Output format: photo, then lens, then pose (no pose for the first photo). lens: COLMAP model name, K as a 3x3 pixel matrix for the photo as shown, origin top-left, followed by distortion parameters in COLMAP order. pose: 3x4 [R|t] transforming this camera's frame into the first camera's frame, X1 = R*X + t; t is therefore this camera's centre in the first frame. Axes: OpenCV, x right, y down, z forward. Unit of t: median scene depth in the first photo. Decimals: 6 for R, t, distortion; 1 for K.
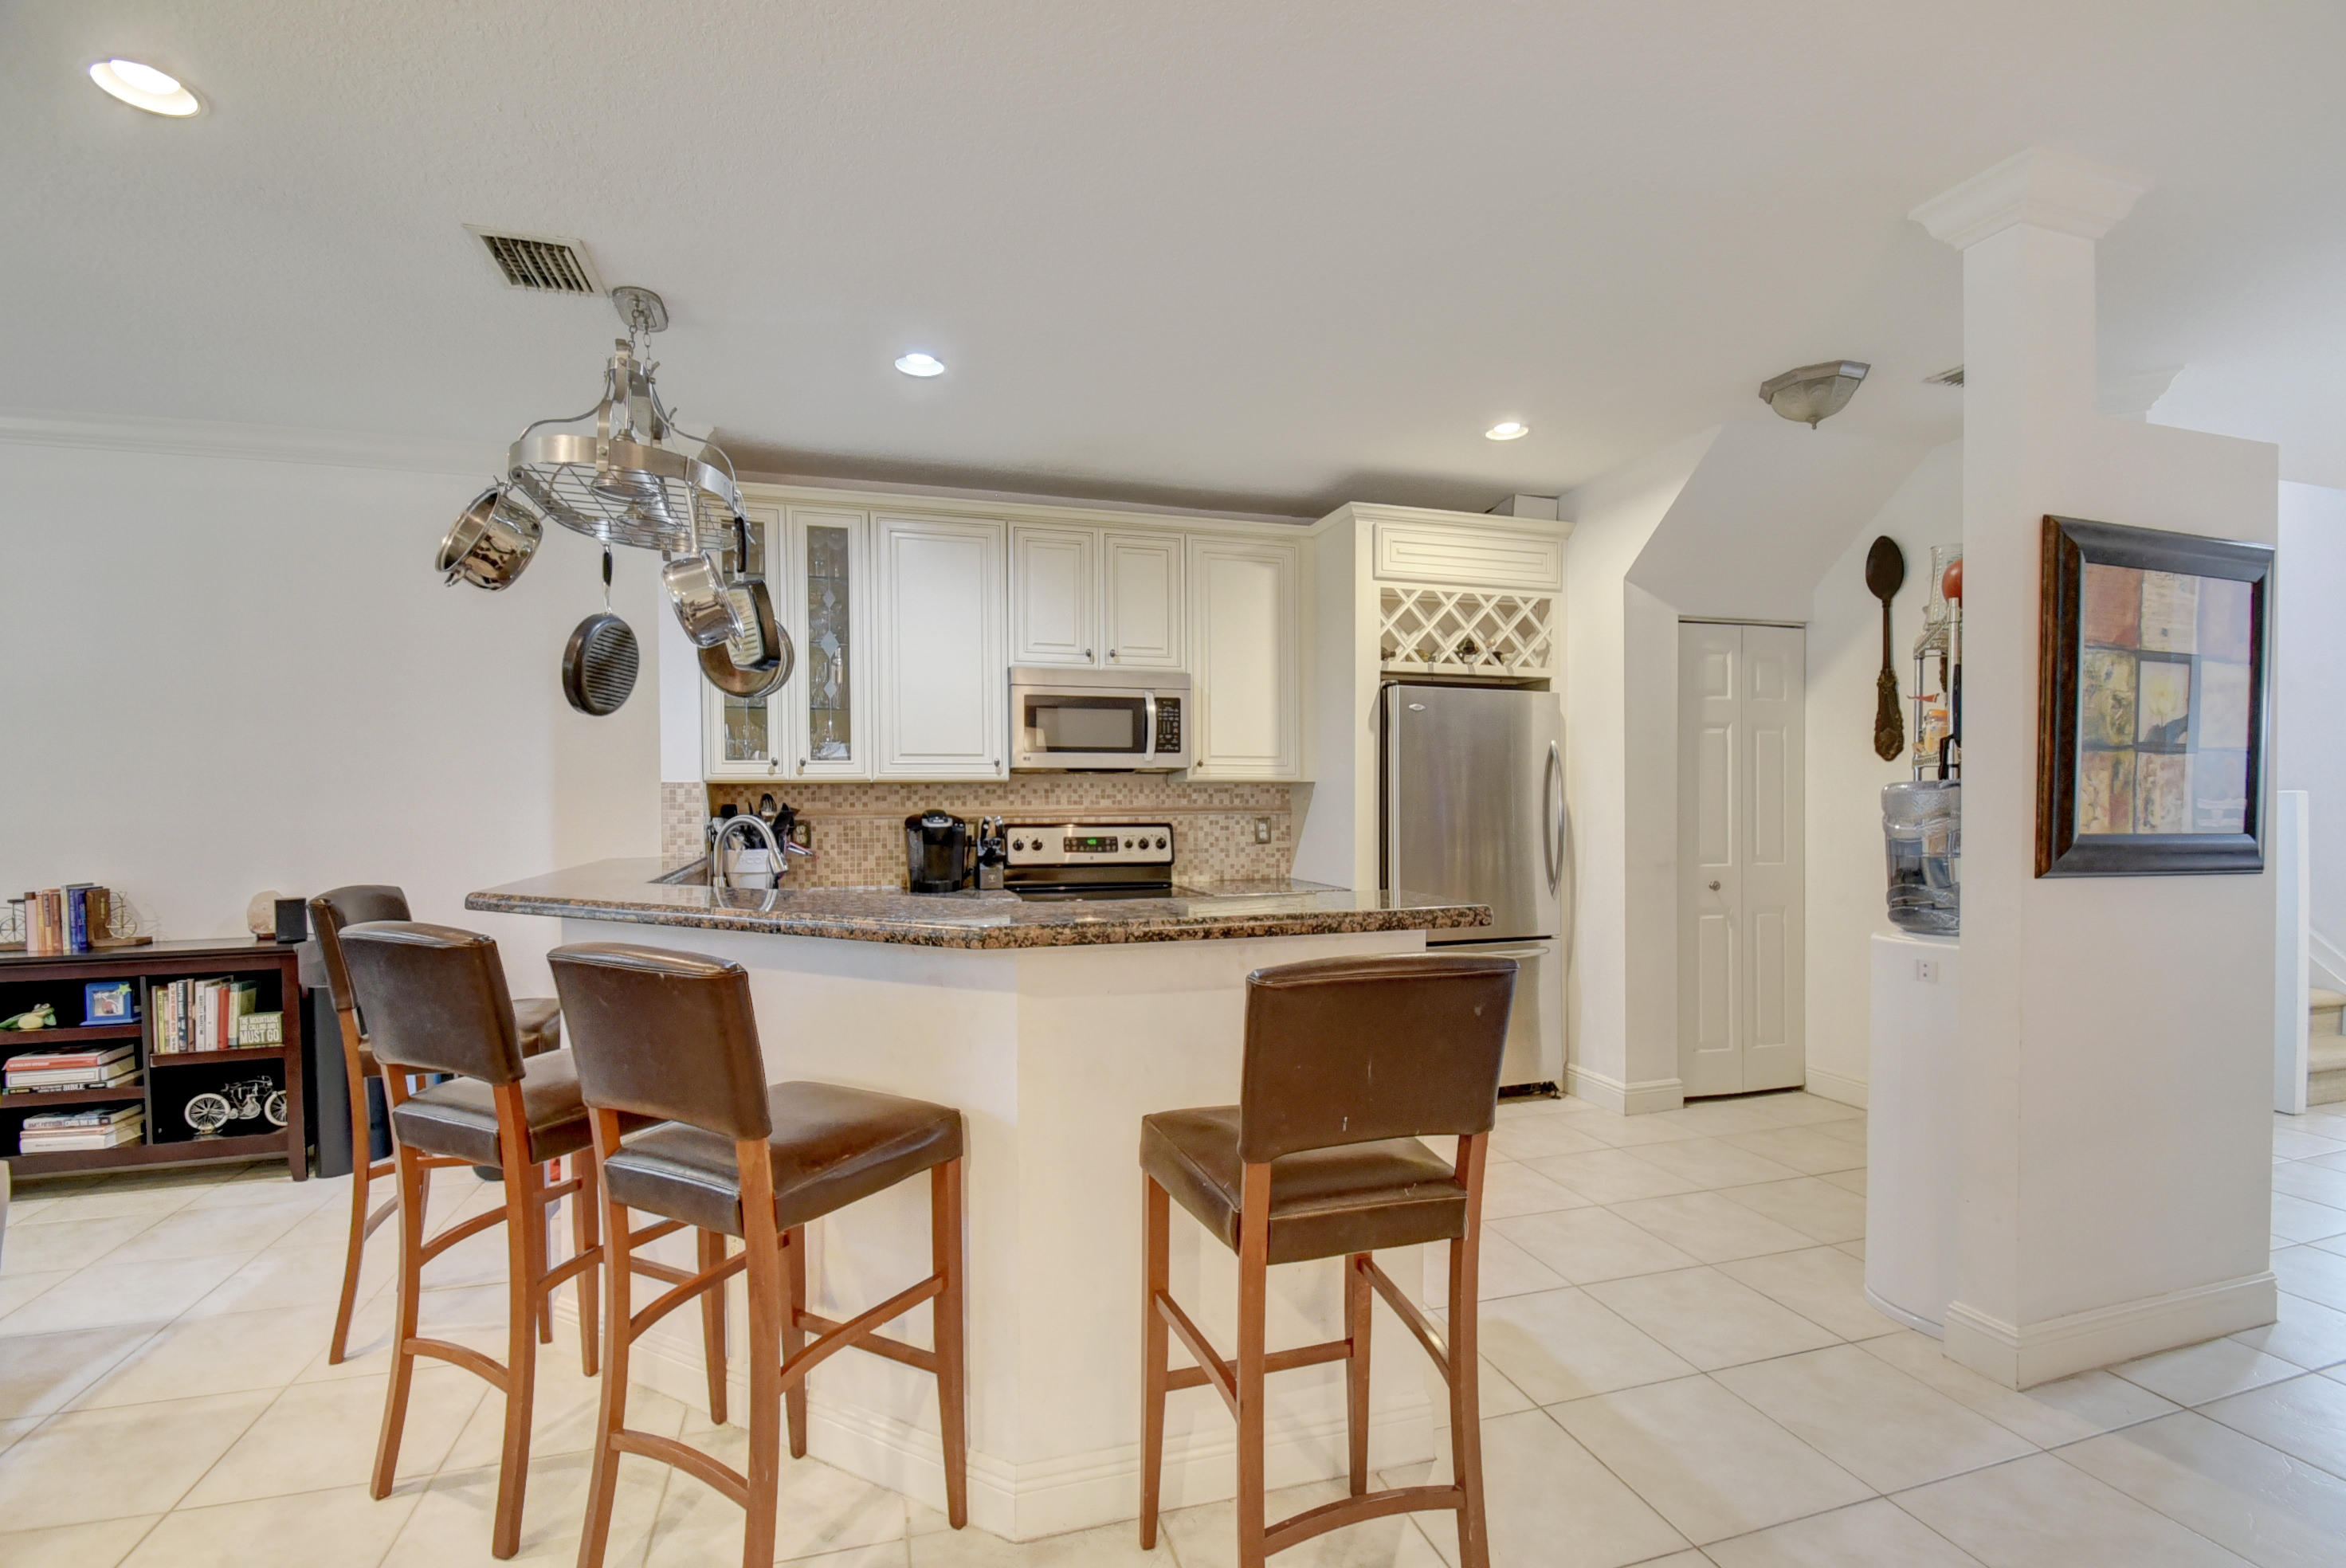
lens RADIAL K [[1029.0, 0, 1165.7], [0, 1029.0, 820.9], [0, 0, 1]] dist [0.004020, -0.009566]
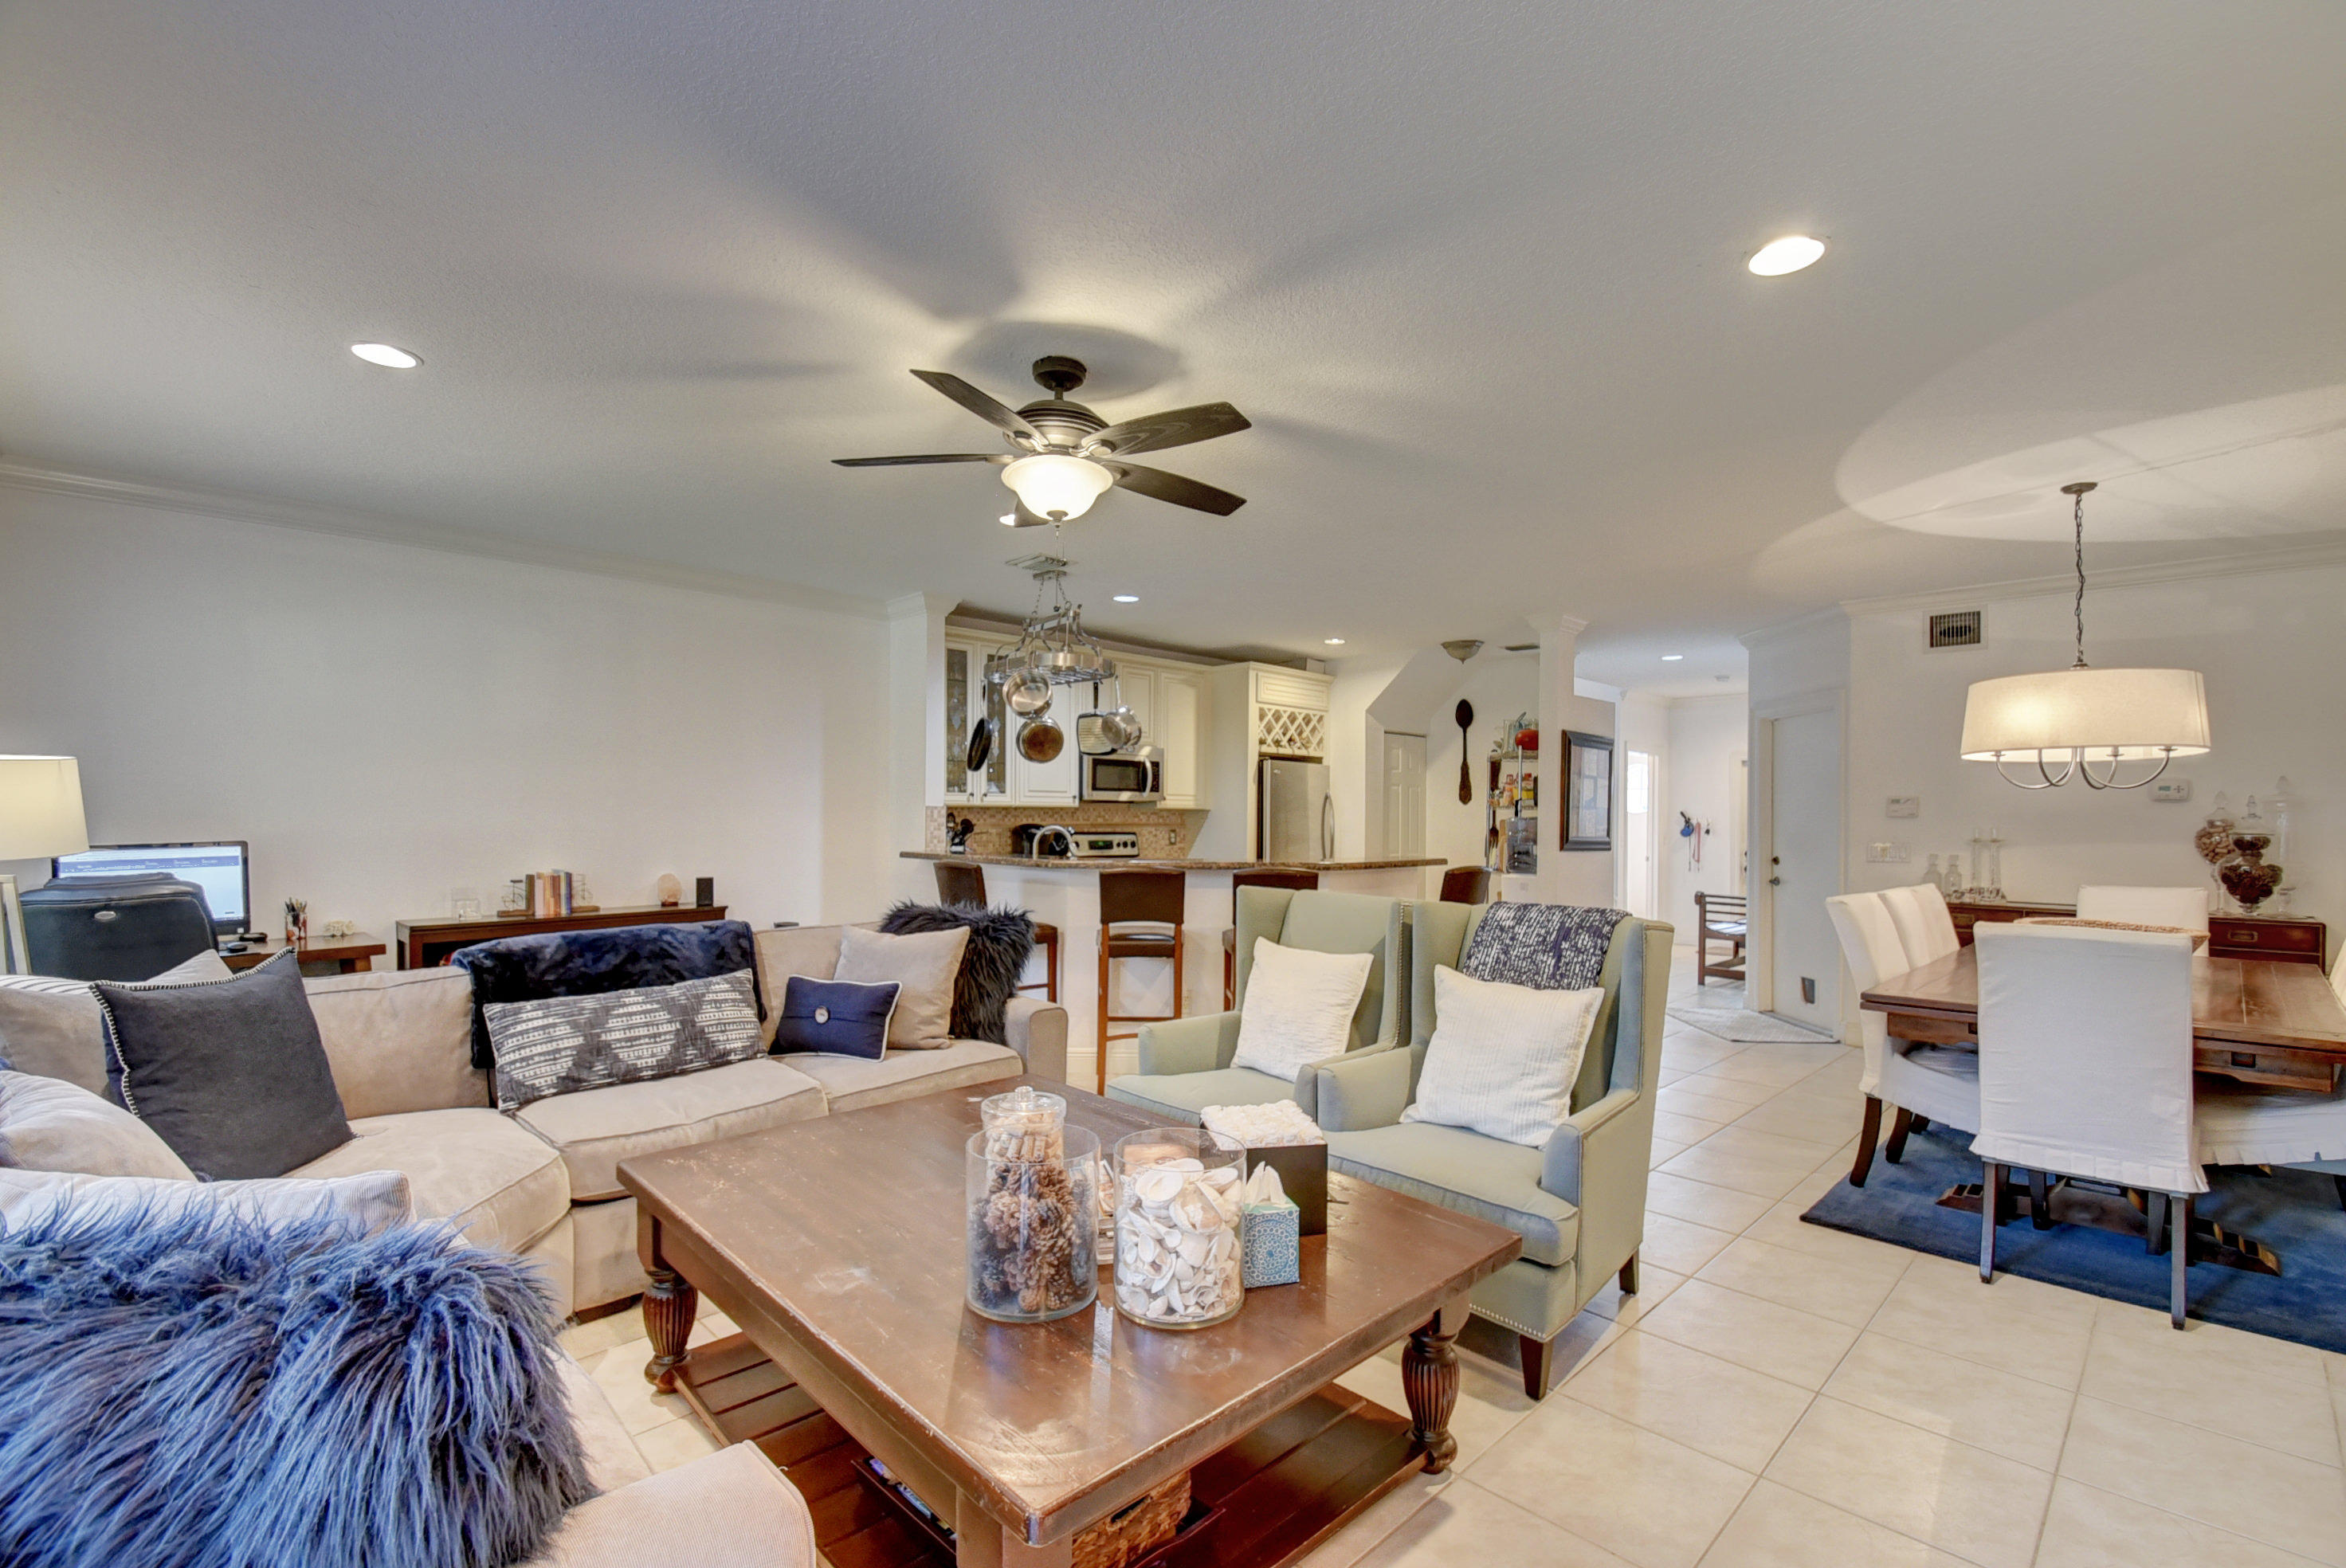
lens RADIAL K [[1029.0, 0, 1170.5], [0, 1029.0, 816.1], [0, 0, 1]] dist [0.004020, -0.009566]
pose [[0.884741, 0.014020, 0.465873, -0.833564], [-0.005417, 0.999789, -0.019802, 0.009462], [-0.466052, 0.014996, 0.884630, -0.599974]]
